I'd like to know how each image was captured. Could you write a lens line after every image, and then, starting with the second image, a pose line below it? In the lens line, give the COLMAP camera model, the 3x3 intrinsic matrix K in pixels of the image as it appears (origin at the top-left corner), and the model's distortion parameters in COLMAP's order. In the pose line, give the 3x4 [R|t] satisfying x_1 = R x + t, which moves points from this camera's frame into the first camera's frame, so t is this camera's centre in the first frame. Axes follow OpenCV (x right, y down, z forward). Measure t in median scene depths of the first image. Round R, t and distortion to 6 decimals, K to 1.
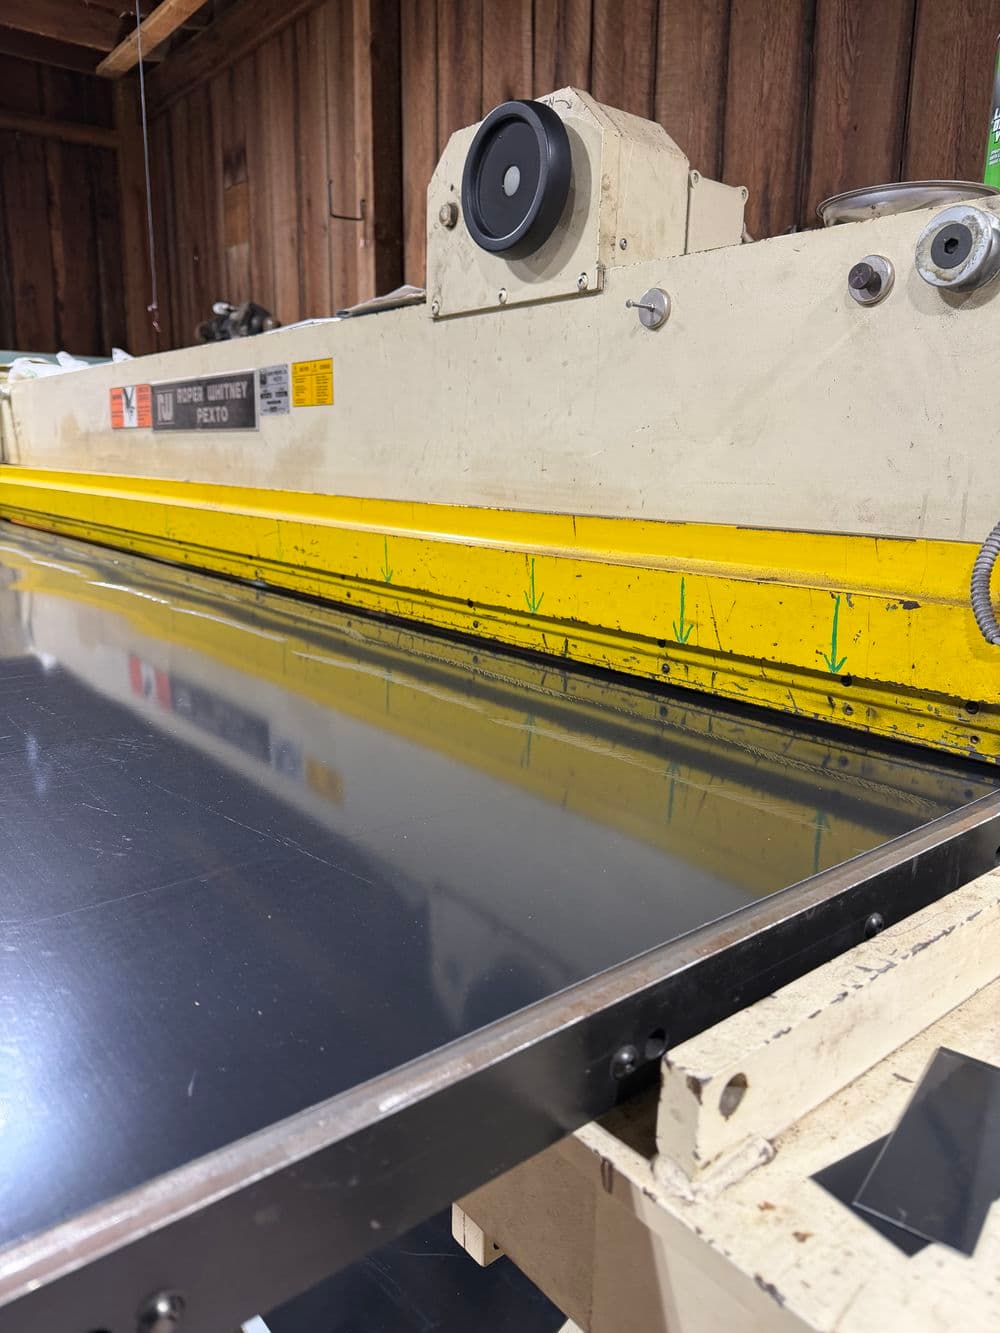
lens RADIAL K [[953.5, 0, 499.6], [0, 953.5, 679.5], [0, 0, 1]] dist [0.028073, -0.045589]
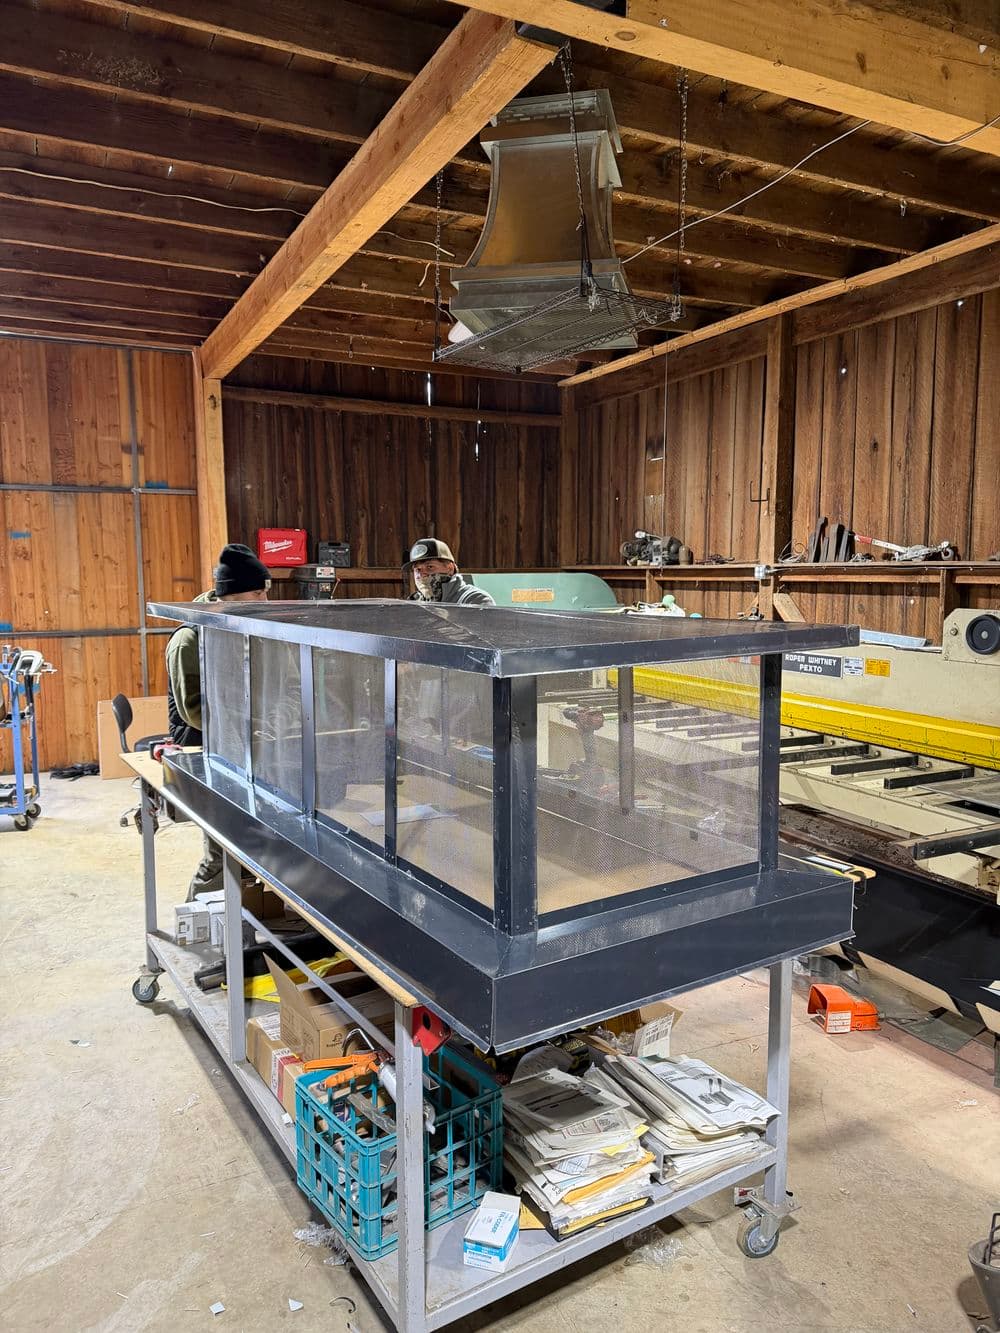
lens RADIAL K [[953.5, 0, 497.6], [0, 953.5, 670.0], [0, 0, 1]] dist [0.028073, -0.045589]
pose [[0.973918, 0.011538, -0.226606, -0.186746], [-0.039886, 0.991860, -0.120926, 0.021259], [0.223366, 0.126810, 0.966451, -0.555815]]
